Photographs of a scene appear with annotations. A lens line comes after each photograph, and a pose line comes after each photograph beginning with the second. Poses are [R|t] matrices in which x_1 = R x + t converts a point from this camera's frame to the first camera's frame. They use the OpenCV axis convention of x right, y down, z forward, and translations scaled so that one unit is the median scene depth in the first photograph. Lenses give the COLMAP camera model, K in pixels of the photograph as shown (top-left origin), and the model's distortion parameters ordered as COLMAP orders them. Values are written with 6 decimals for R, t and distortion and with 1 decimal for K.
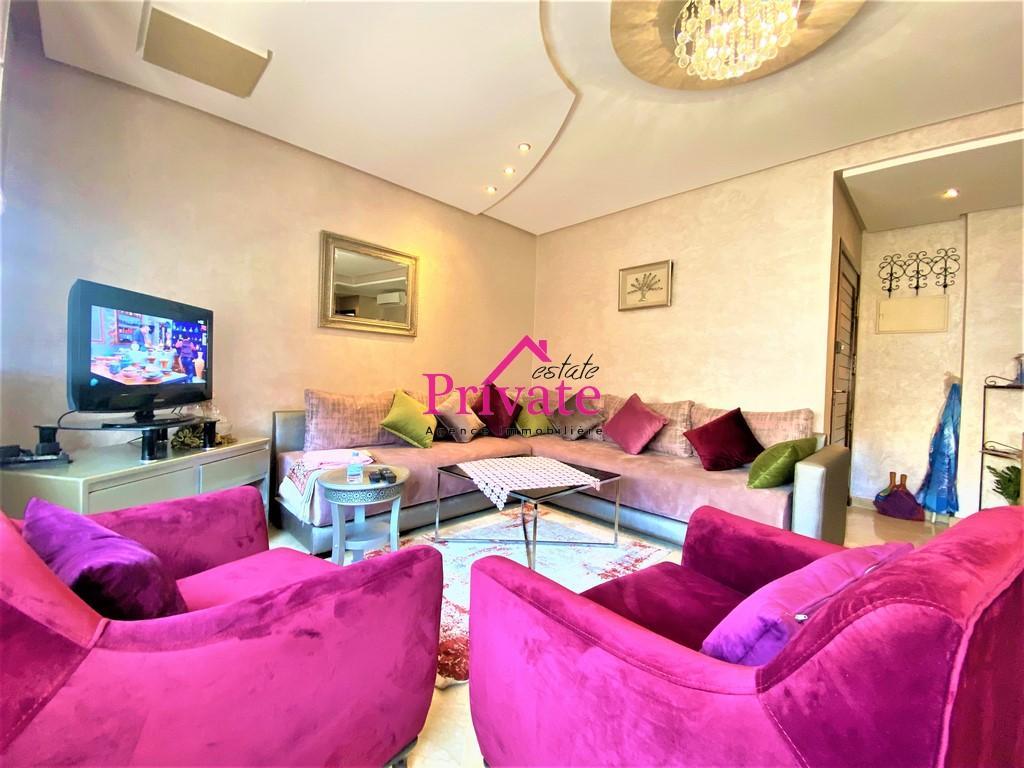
lens RADIAL K [[420.4, 0, 512.0], [0, 420.4, 384.0], [0, 0, 1]] dist [0.001466, 0.000065]
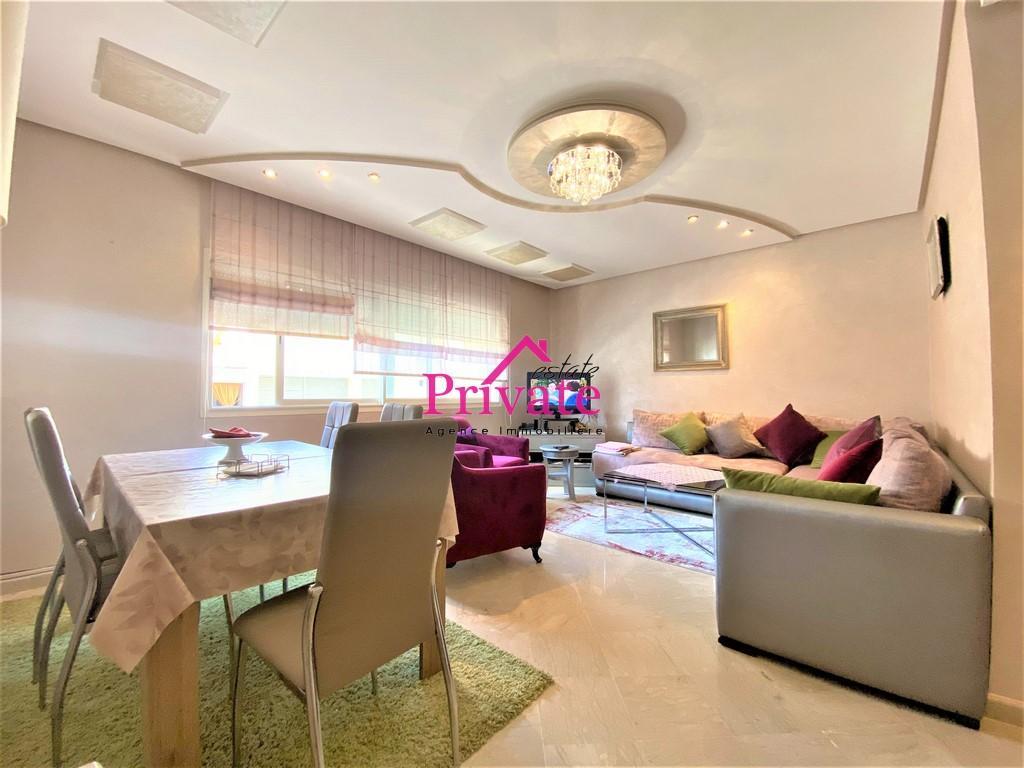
lens RADIAL K [[421.2, 0, 506.7], [0, 421.2, 381.4], [0, 0, 1]] dist [-0.019967, -0.000160]
pose [[0.064040, -0.058645, -0.996223, 1.045671], [-0.021367, 0.997962, -0.060121, 0.011462], [0.997719, 0.025136, 0.062657, 0.319001]]
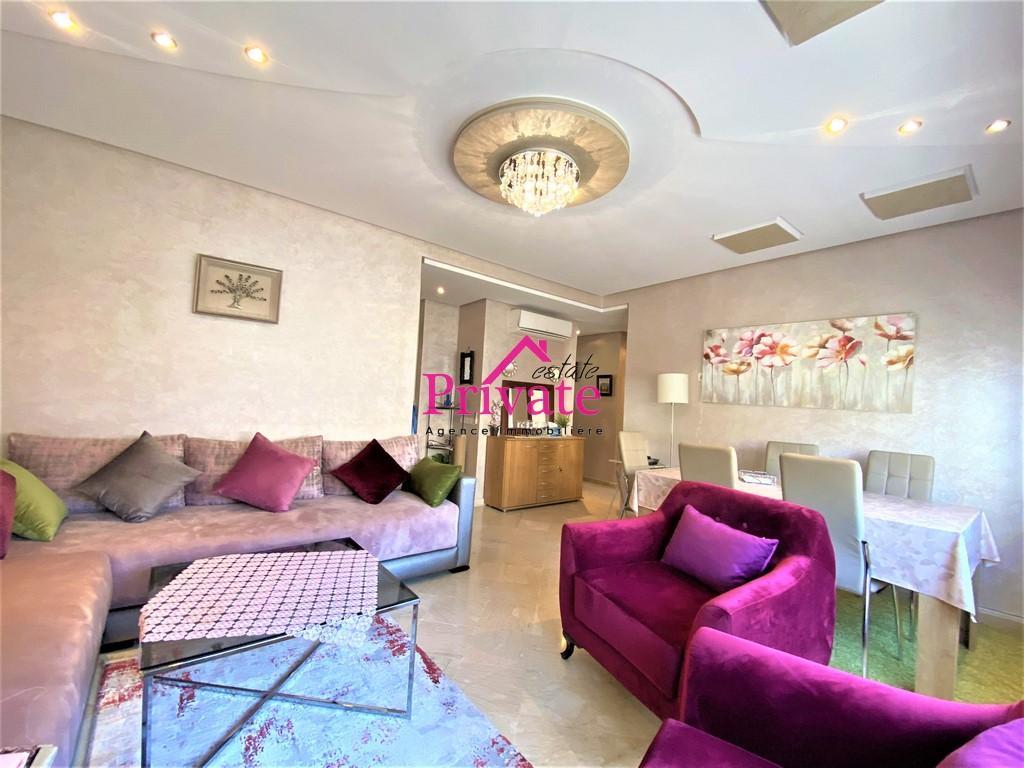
lens RADIAL K [[421.2, 0, 506.7], [0, 421.2, 381.4], [0, 0, 1]] dist [-0.019967, -0.000160]
pose [[0.089614, 0.020847, 0.995758, -0.450409], [-0.032497, 0.999310, -0.017997, -0.074494], [-0.995446, -0.030747, 0.090230, 0.490878]]
